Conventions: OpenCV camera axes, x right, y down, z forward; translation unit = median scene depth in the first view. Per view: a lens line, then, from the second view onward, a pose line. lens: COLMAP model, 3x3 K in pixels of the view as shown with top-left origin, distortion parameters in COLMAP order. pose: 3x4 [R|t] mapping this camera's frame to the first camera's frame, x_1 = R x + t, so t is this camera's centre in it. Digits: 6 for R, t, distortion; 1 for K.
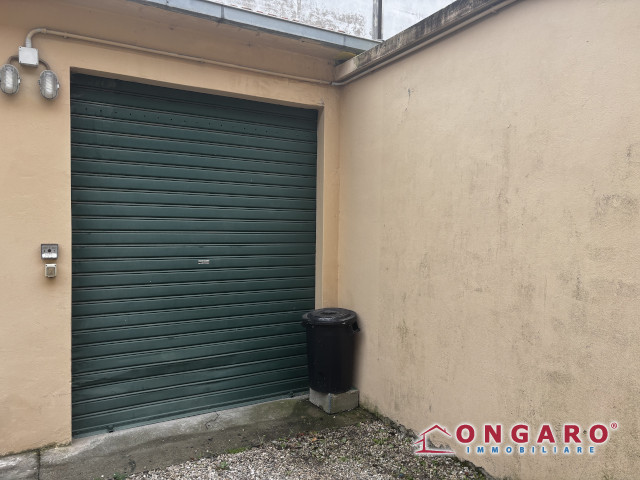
lens RADIAL K [[504.9, 0, 319.4], [0, 504.9, 253.4], [0, 0, 1]] dist [0.000500, -0.002305]
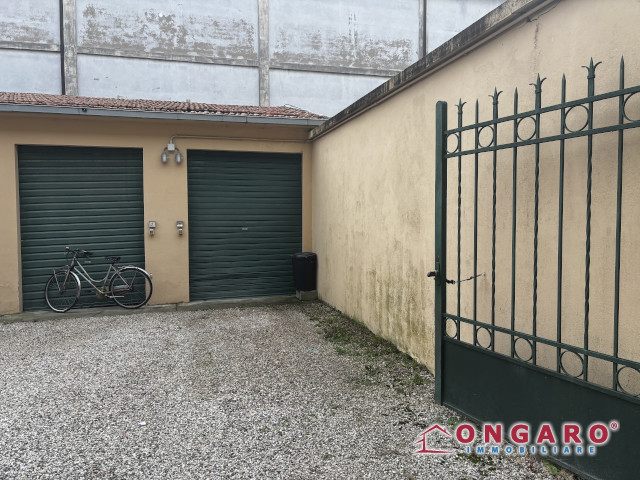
lens RADIAL K [[504.9, 0, 319.4], [0, 504.9, 253.4], [0, 0, 1]] dist [0.000500, -0.002305]
pose [[0.971269, 0.008598, -0.237828, 0.655157], [0.001131, 0.999169, 0.040742, 0.037549], [0.237980, -0.039841, 0.970453, -1.133622]]
